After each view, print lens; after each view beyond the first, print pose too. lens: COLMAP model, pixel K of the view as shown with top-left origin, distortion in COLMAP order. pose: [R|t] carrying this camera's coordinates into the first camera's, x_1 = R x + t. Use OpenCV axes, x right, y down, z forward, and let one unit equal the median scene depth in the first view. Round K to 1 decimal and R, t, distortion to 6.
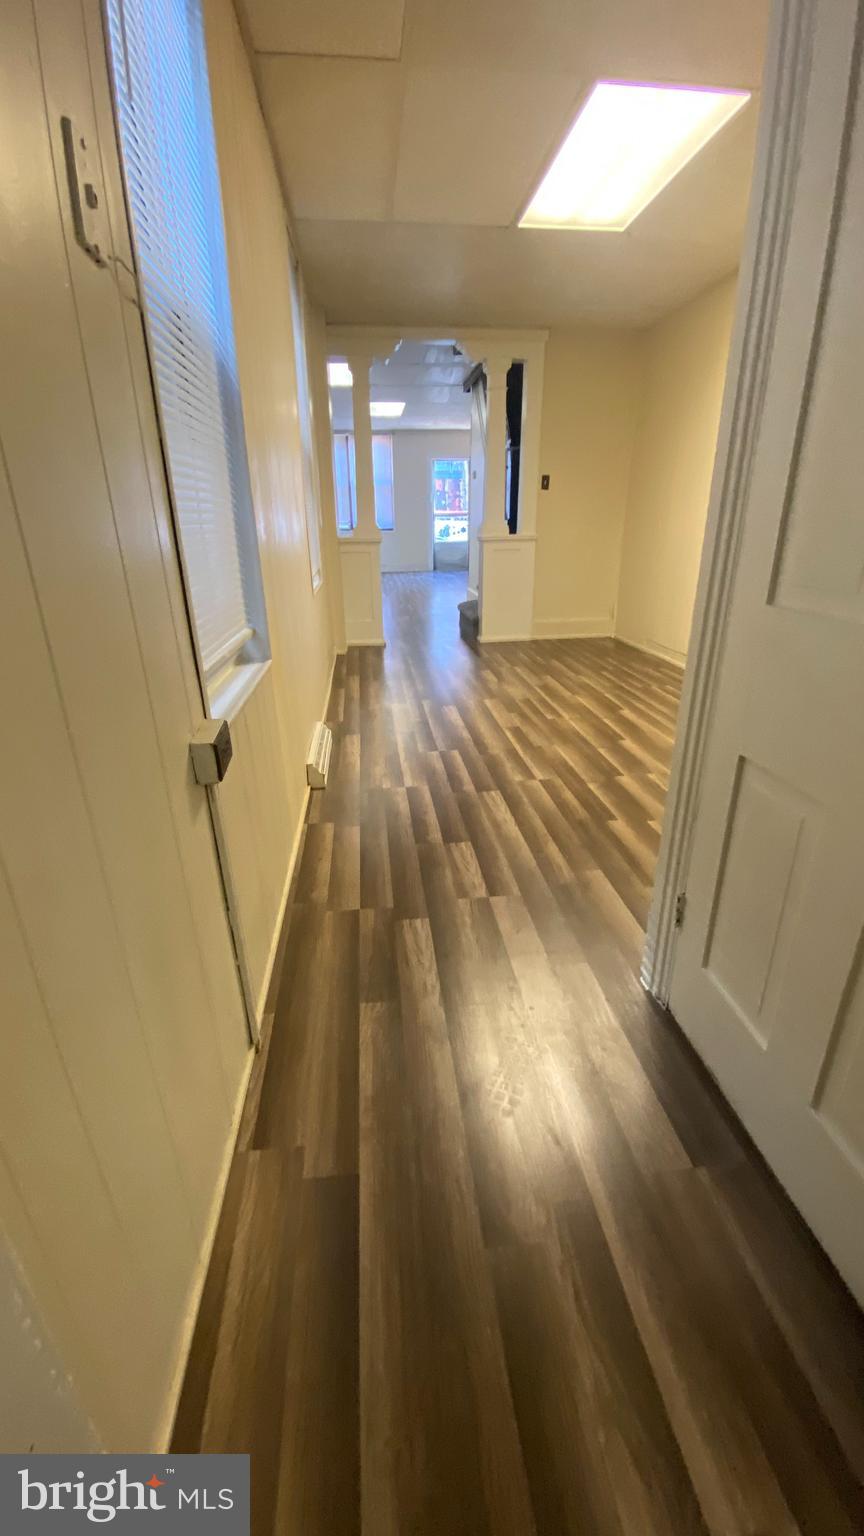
lens RADIAL K [[622.5, 0, 433.5], [0, 622.5, 773.4], [0, 0, 1]] dist [0.031565, -0.027282]
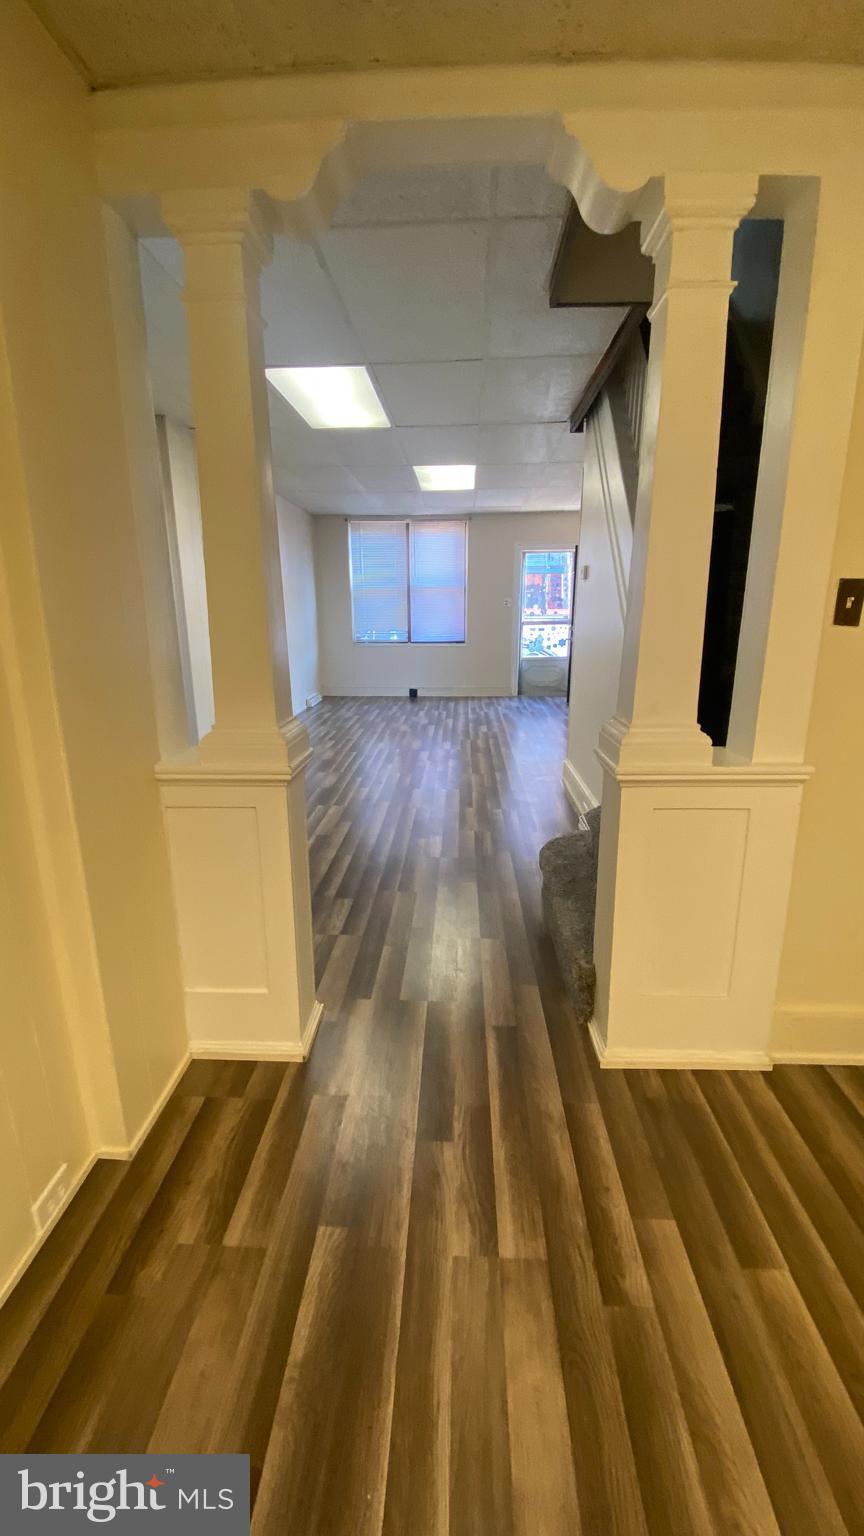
lens RADIAL K [[622.5, 0, 433.5], [0, 622.5, 773.4], [0, 0, 1]] dist [0.031565, -0.027282]
pose [[0.988075, 0.043514, -0.147696, 0.040176], [-0.062381, 0.990115, -0.125619, -0.397401], [0.140770, 0.133335, 0.981023, 0.826596]]
